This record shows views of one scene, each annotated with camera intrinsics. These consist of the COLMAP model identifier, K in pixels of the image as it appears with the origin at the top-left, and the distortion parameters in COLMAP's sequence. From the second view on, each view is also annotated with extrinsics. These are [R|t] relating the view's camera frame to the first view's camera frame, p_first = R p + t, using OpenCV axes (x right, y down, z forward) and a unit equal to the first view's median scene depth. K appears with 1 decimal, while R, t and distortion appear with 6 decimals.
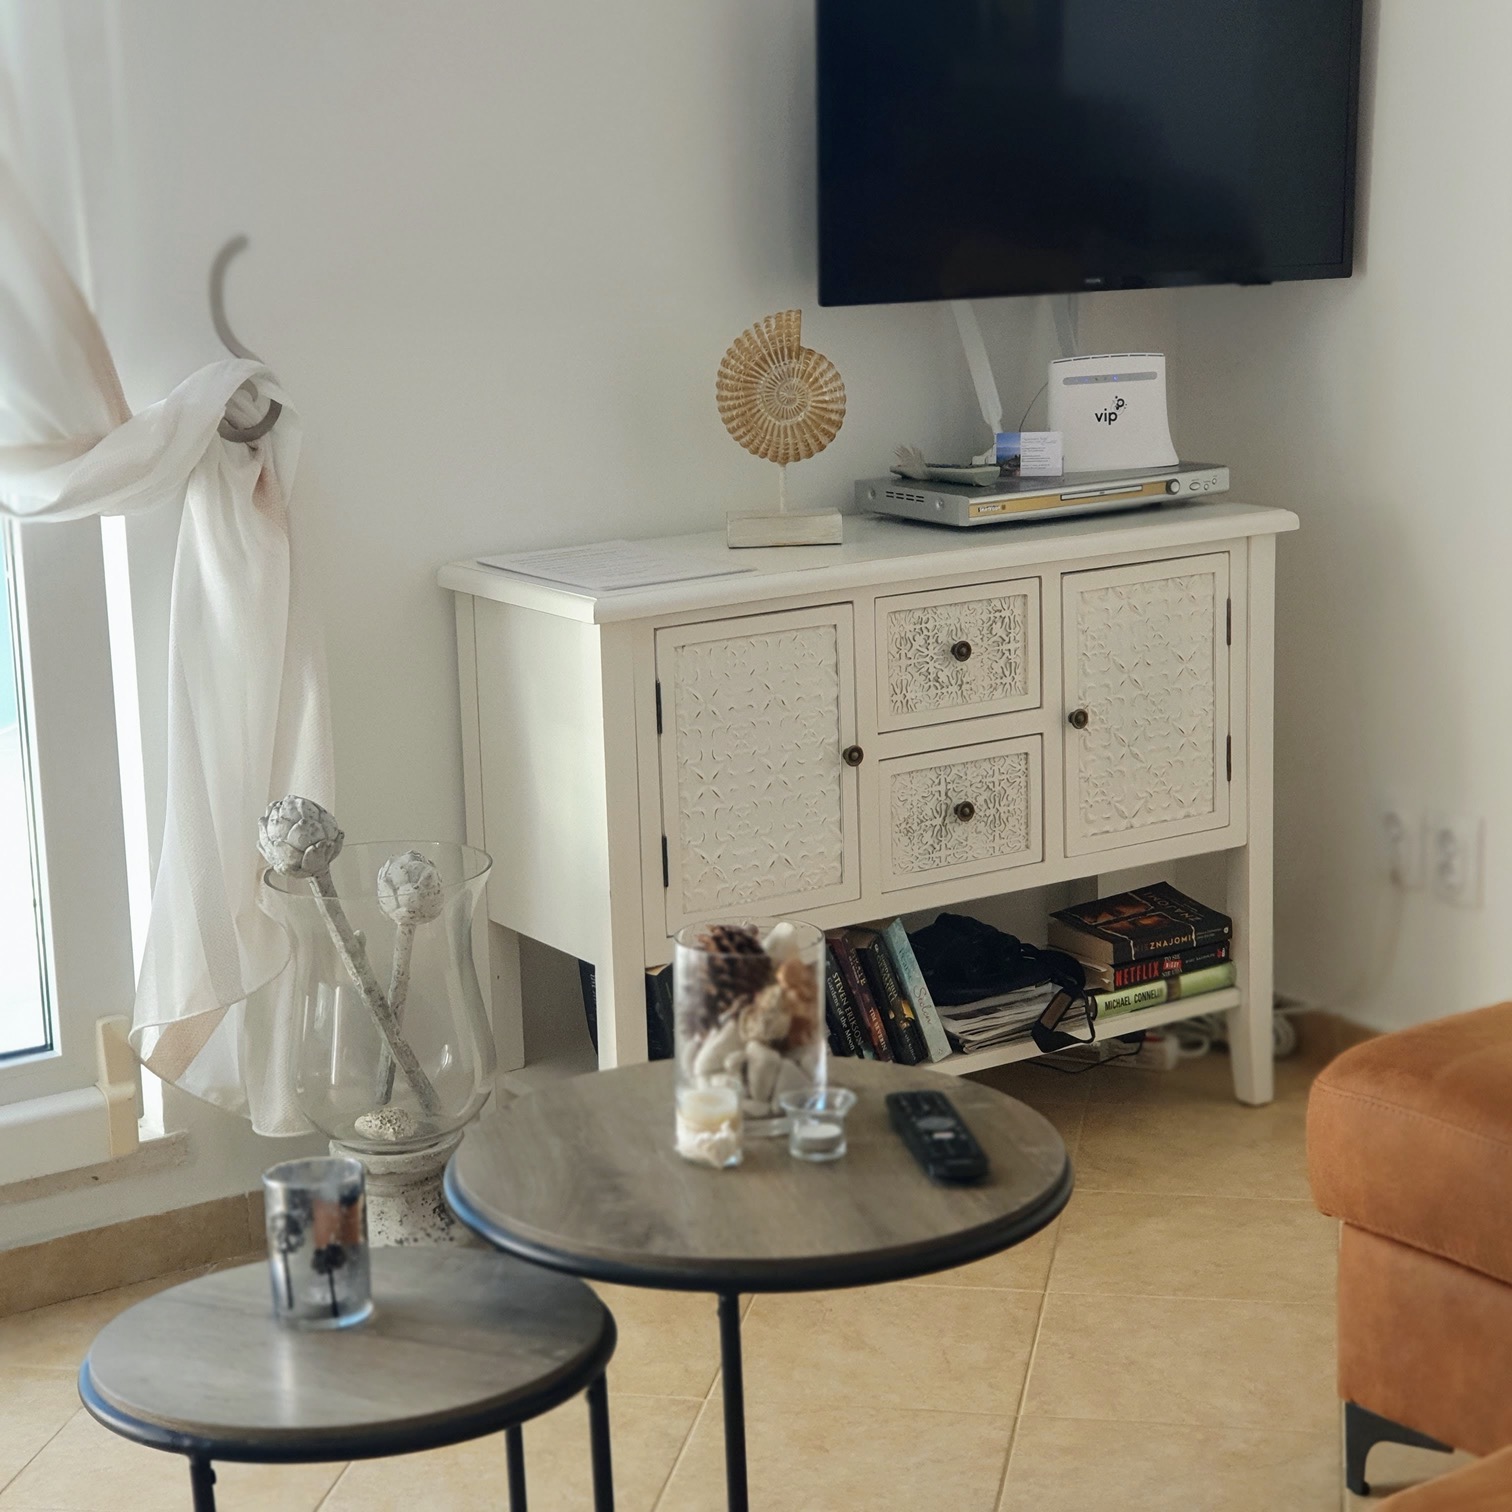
lens RADIAL K [[3025.1, 0, 772.4], [0, 3025.1, 734.5], [0, 0, 1]] dist [0.079289, -0.751689]
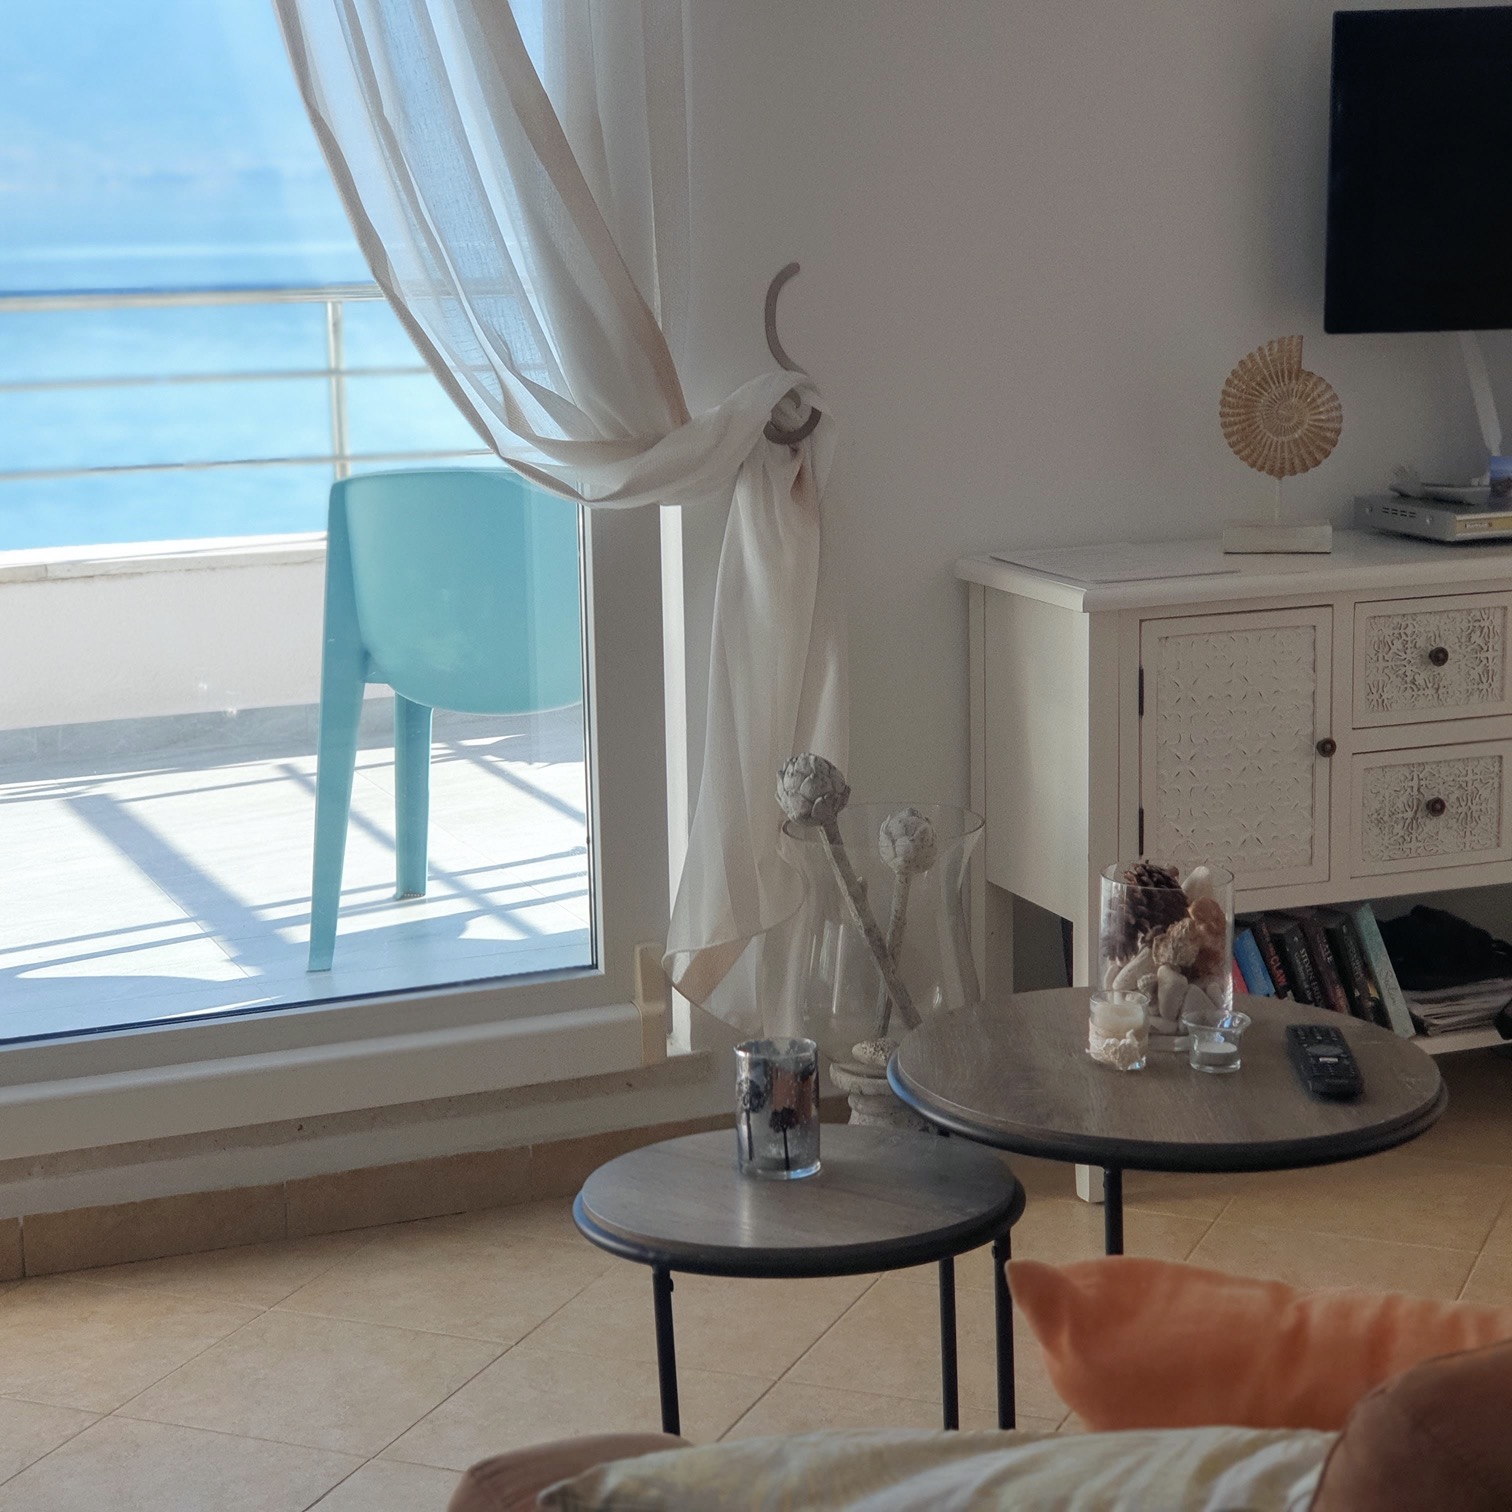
lens RADIAL K [[3013.8, 0, 718.0], [0, 3013.8, 755.2], [0, 0, 1]] dist [0.278833, -2.266428]
pose [[0.974230, 0.048586, -0.220264, 0.053796], [-0.050159, 0.998740, -0.001552, 0.022244], [0.219911, 0.012561, 0.975439, -0.104770]]
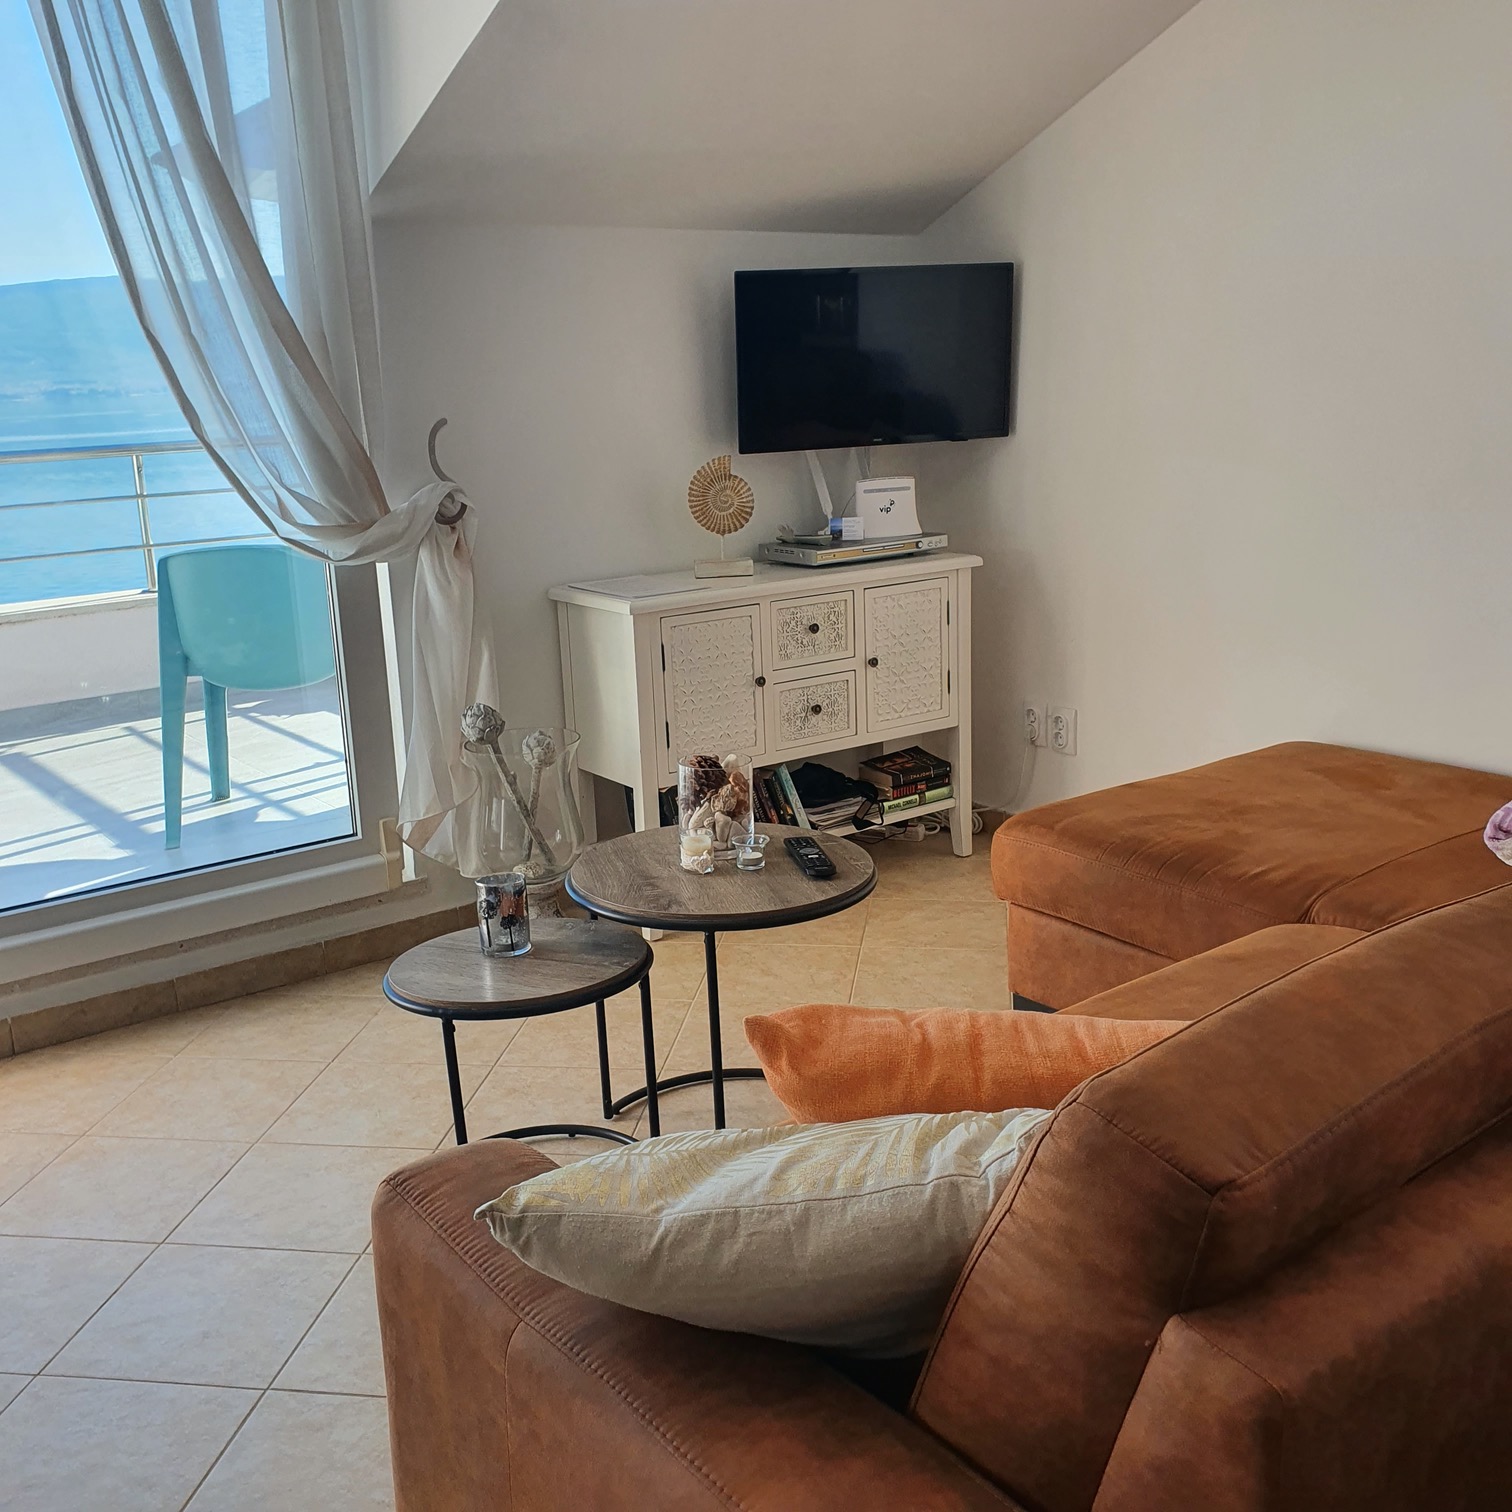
lens RADIAL K [[1564.1, 0, 756.0], [0, 1564.1, 756.0], [0, 0, 1]] dist [0.124659, -0.375890]
pose [[0.999414, -0.016644, 0.029923, -0.007940], [0.015532, 0.999194, 0.037015, 0.017913], [-0.030515, -0.036529, 0.998867, -0.026733]]
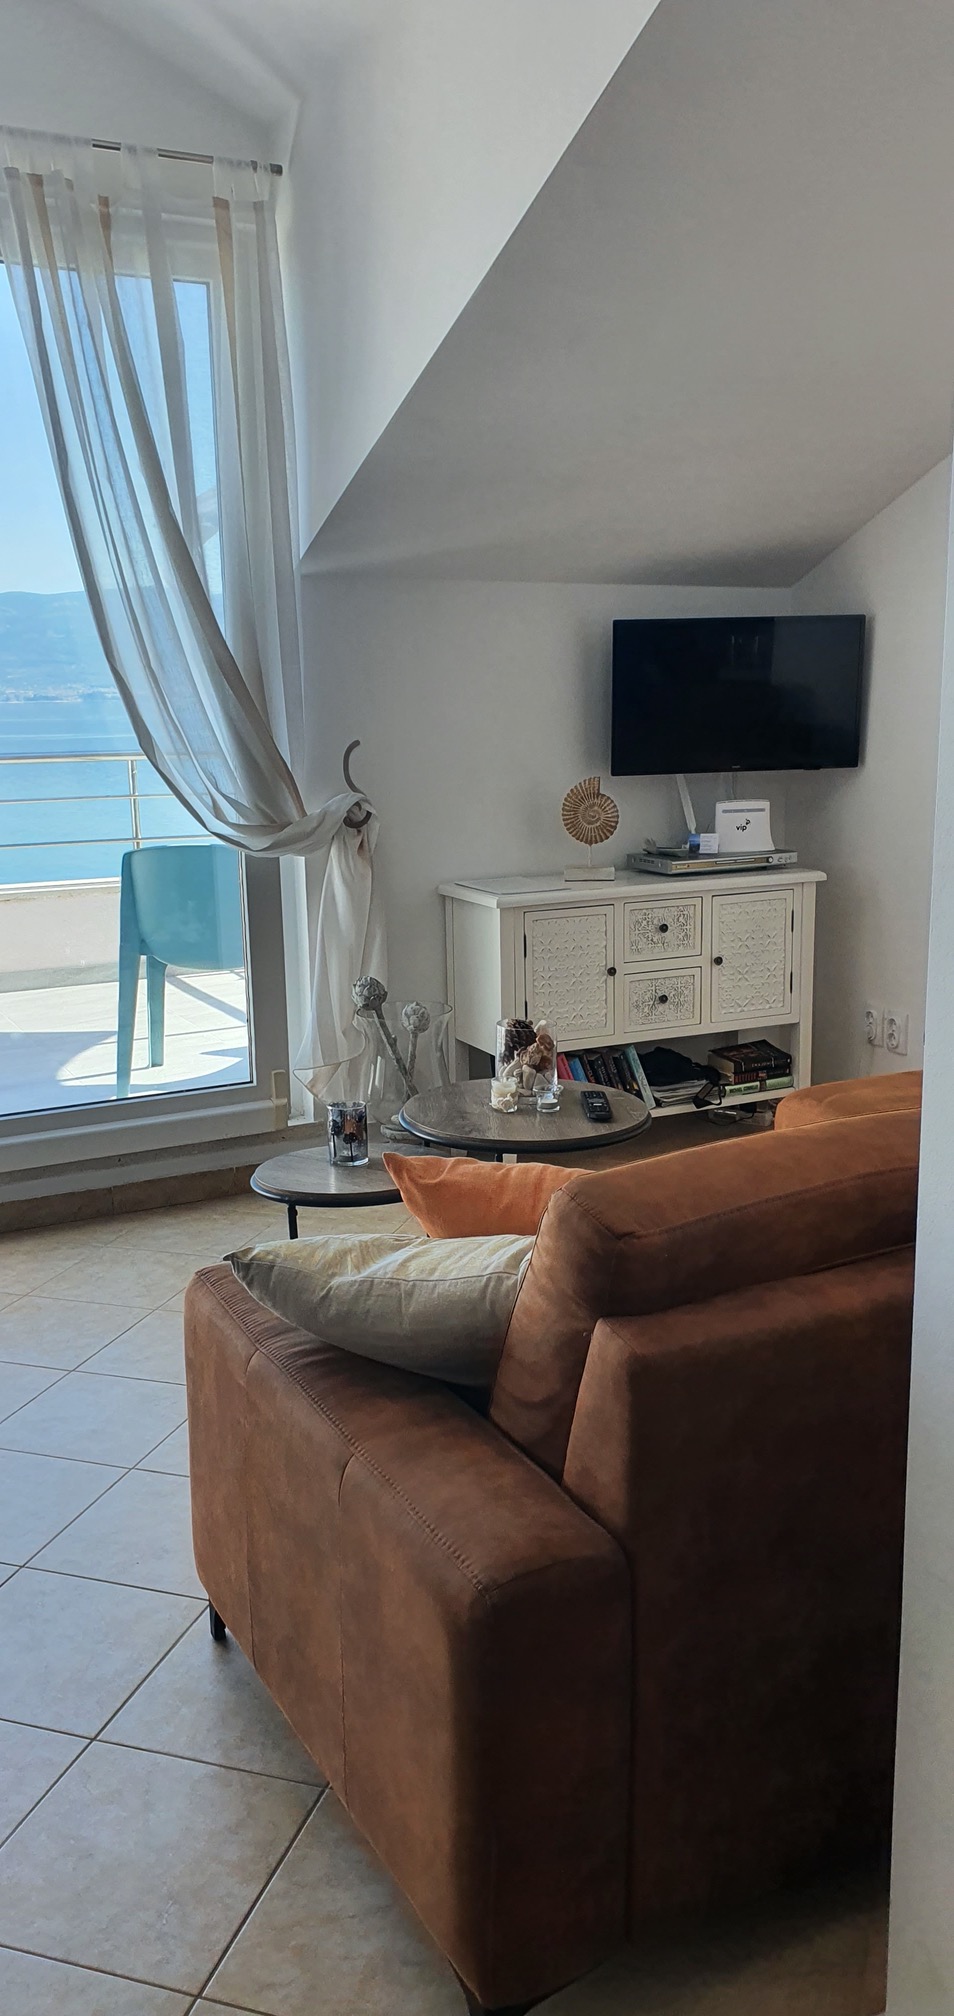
lens RADIAL K [[1572.8, 0, 496.8], [0, 1572.8, 1027.0], [0, 0, 1]] dist [0.114149, -0.002000]
pose [[0.991476, 0.038215, -0.124560, 0.090253], [-0.037187, 0.999252, 0.010568, 0.039772], [0.124870, -0.005846, 0.992156, -0.196184]]
